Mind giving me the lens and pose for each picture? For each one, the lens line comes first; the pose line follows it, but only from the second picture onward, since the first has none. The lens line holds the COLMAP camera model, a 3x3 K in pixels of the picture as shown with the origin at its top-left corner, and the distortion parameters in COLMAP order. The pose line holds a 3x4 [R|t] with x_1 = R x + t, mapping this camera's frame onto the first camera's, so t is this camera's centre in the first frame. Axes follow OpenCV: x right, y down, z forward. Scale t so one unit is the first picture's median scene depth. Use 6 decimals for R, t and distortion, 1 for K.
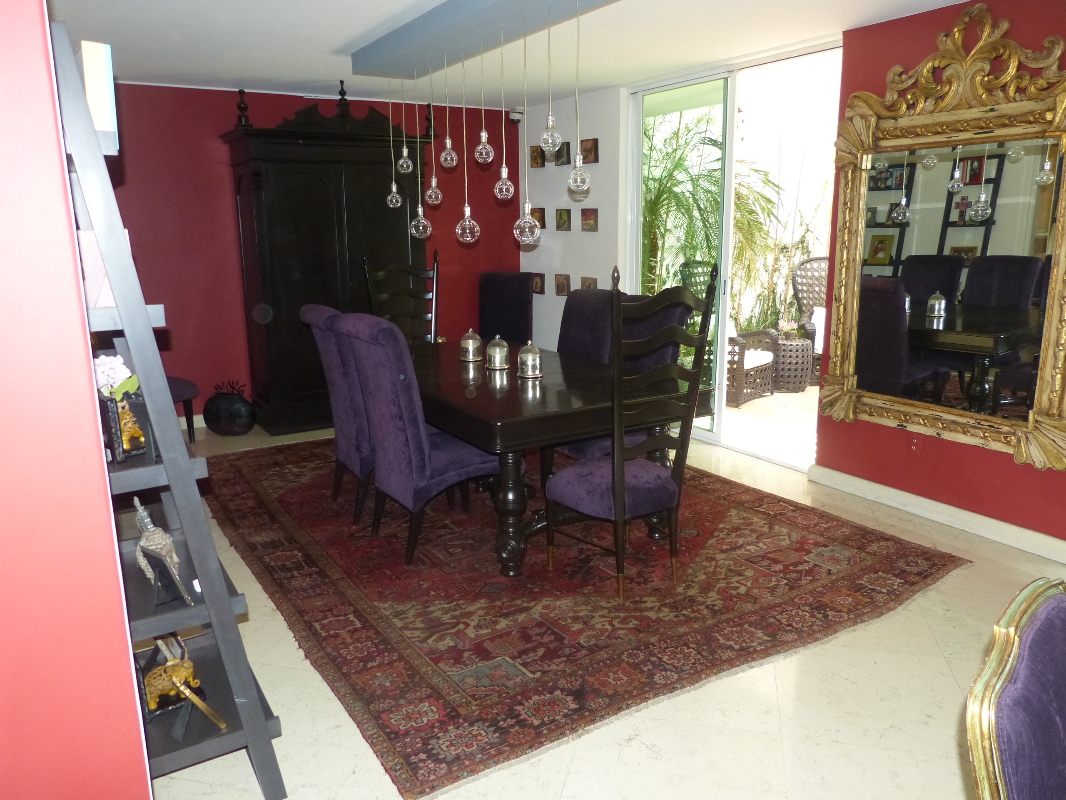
lens RADIAL K [[797.2, 0, 523.9], [0, 797.2, 402.1], [0, 0, 1]] dist [-0.024734, 0.004361]
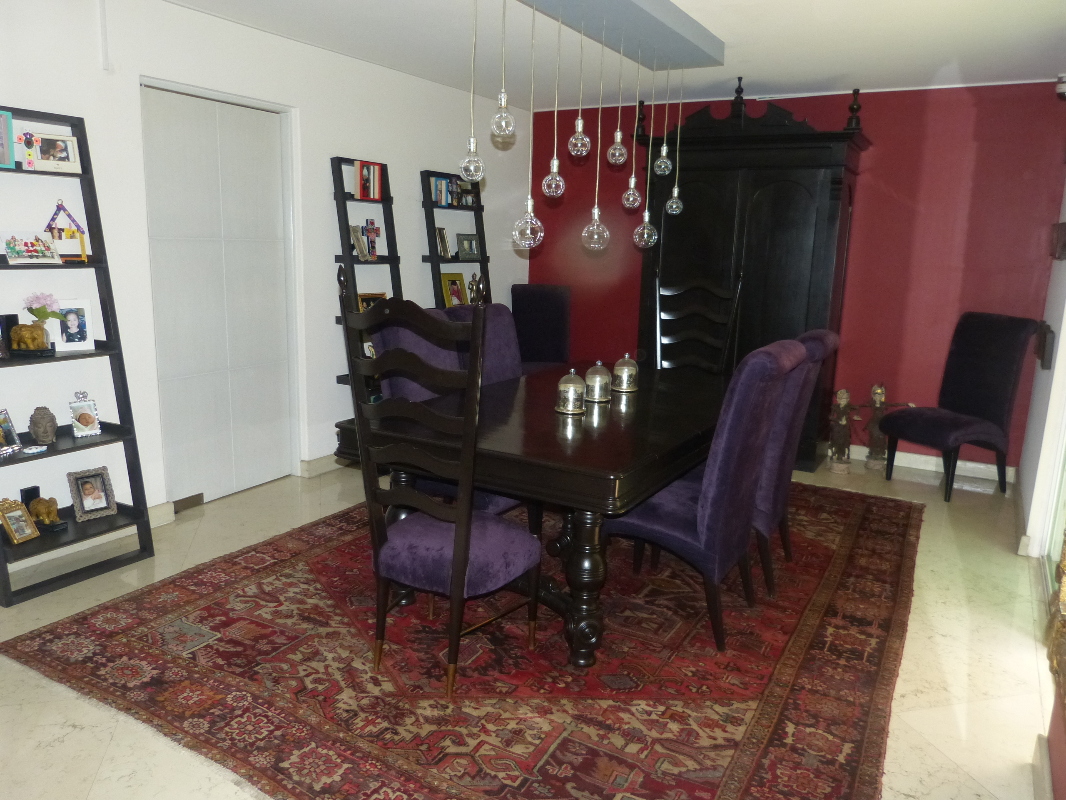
lens RADIAL K [[797.2, 0, 525.6], [0, 797.2, 397.1], [0, 0, 1]] dist [-0.024734, 0.004361]
pose [[0.473571, 0.190957, -0.859806, 0.812767], [-0.224583, 0.970125, 0.091760, -0.131706], [0.851641, 0.149643, 0.502309, 0.642983]]
